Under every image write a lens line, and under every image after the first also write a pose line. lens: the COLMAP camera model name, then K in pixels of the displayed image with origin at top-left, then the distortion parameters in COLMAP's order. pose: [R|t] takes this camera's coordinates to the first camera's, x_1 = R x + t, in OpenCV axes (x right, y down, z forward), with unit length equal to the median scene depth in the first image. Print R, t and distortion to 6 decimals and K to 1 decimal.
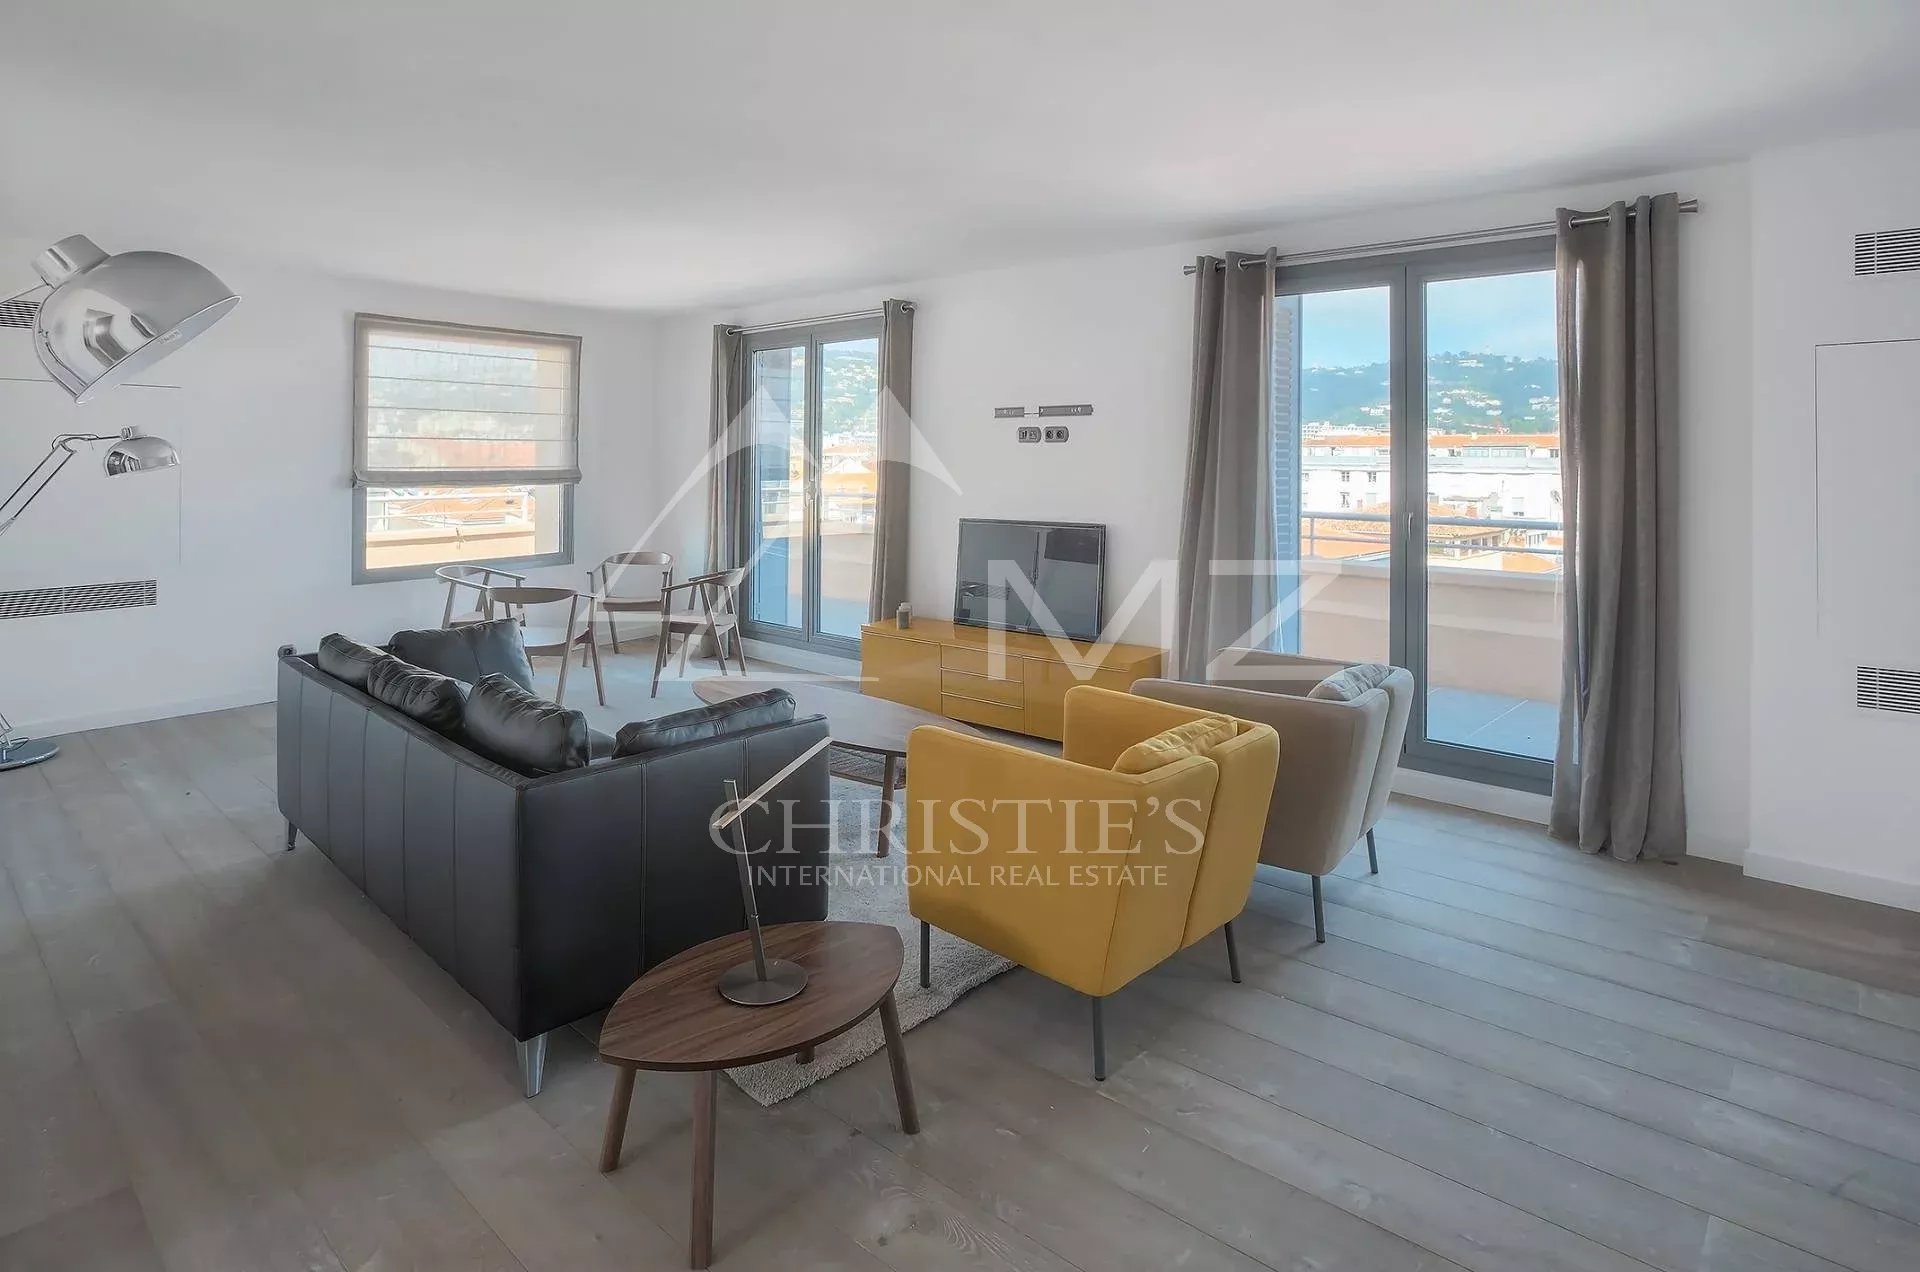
lens RADIAL K [[904.0, 0, 989.4], [0, 904.0, 634.0], [0, 0, 1]] dist [-0.055074, 0.026301]
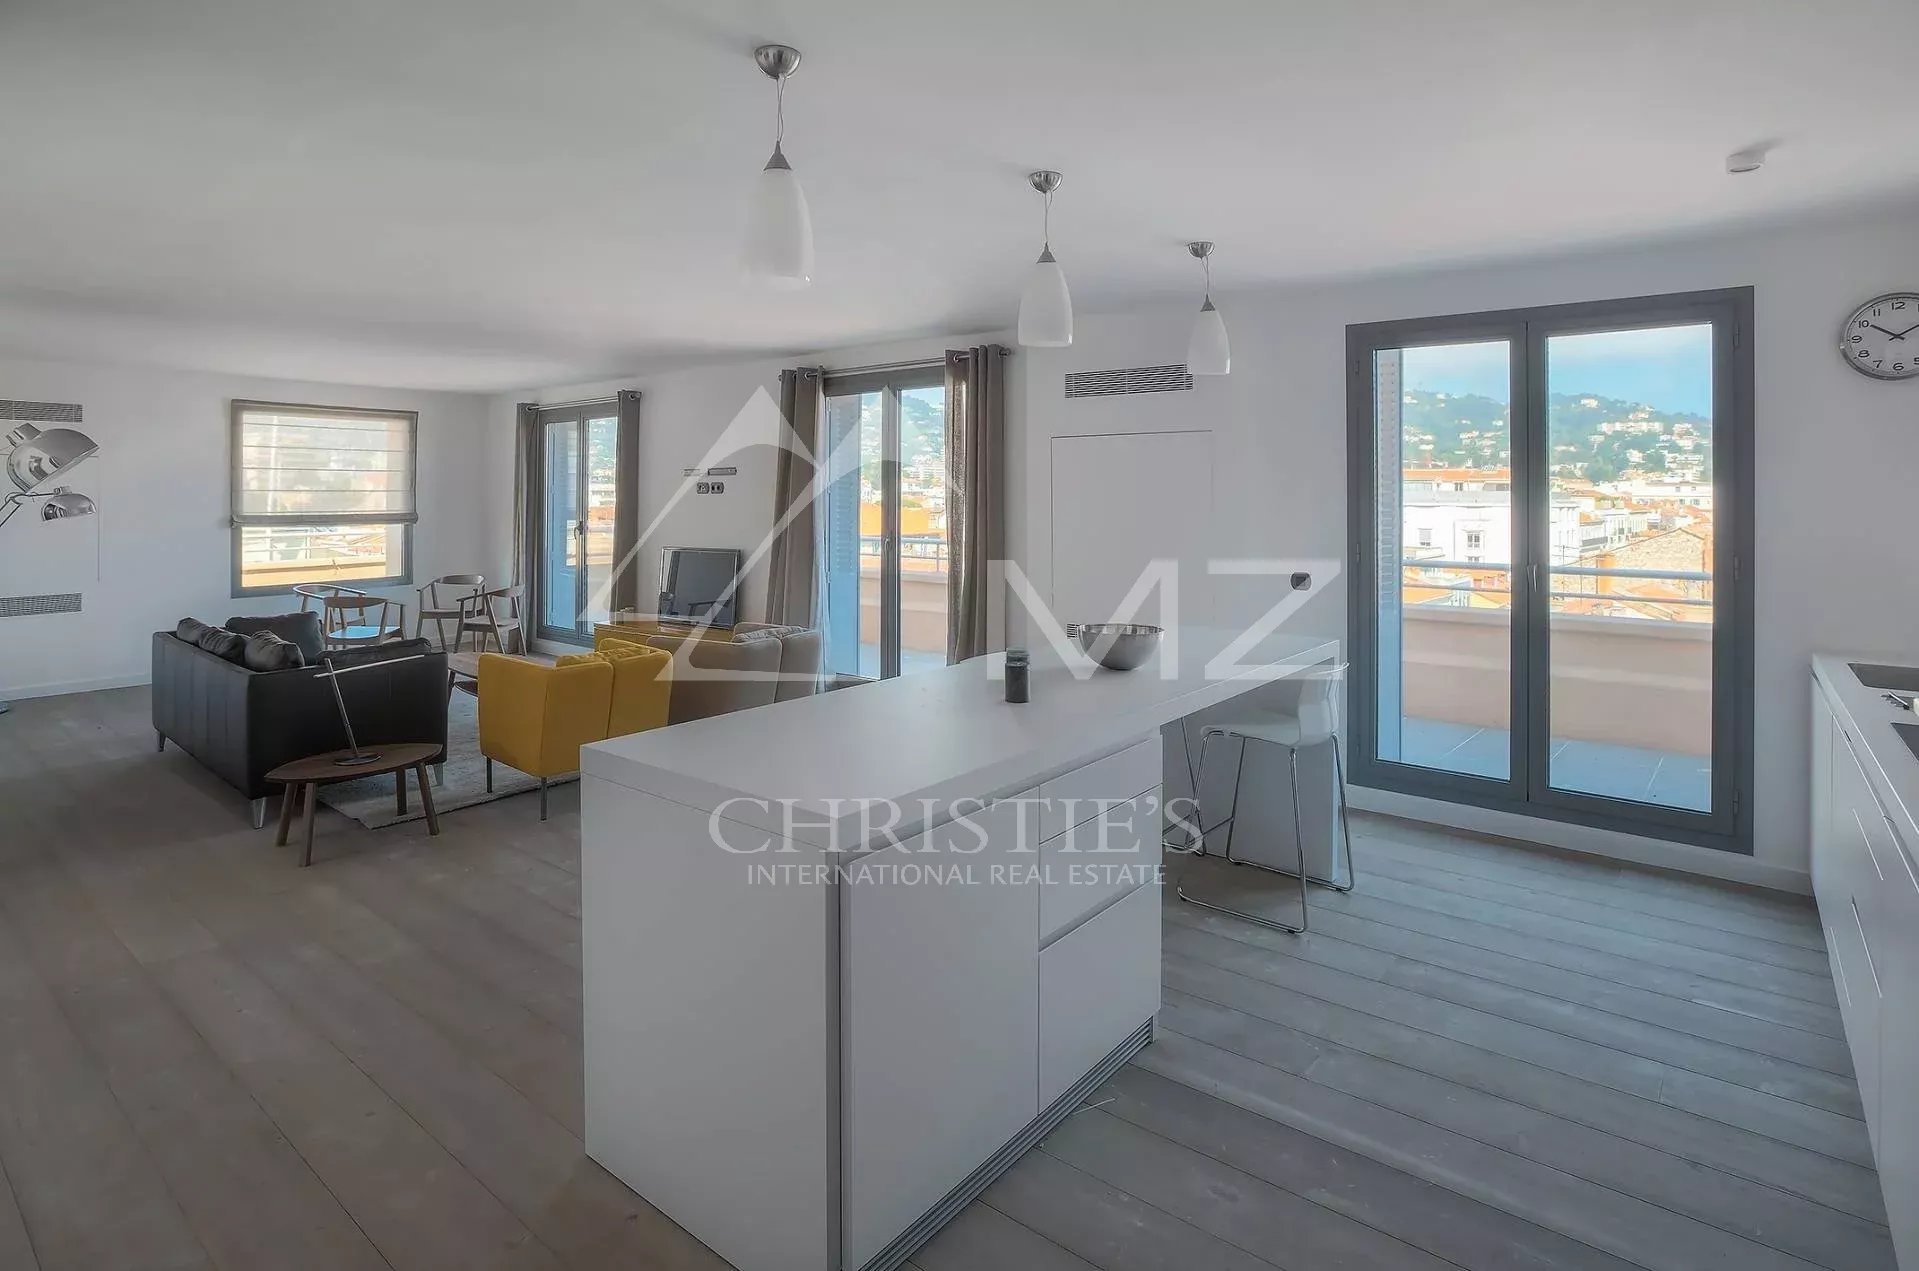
lens RADIAL K [[939.3, 0, 1033.1], [0, 939.3, 670.8], [0, 0, 1]] dist [-0.040359, 0.014269]
pose [[0.999400, -0.009992, 0.033173, 0.512403], [0.010130, 0.999941, -0.003988, 0.080984], [-0.033131, 0.004322, 0.999442, -0.499513]]
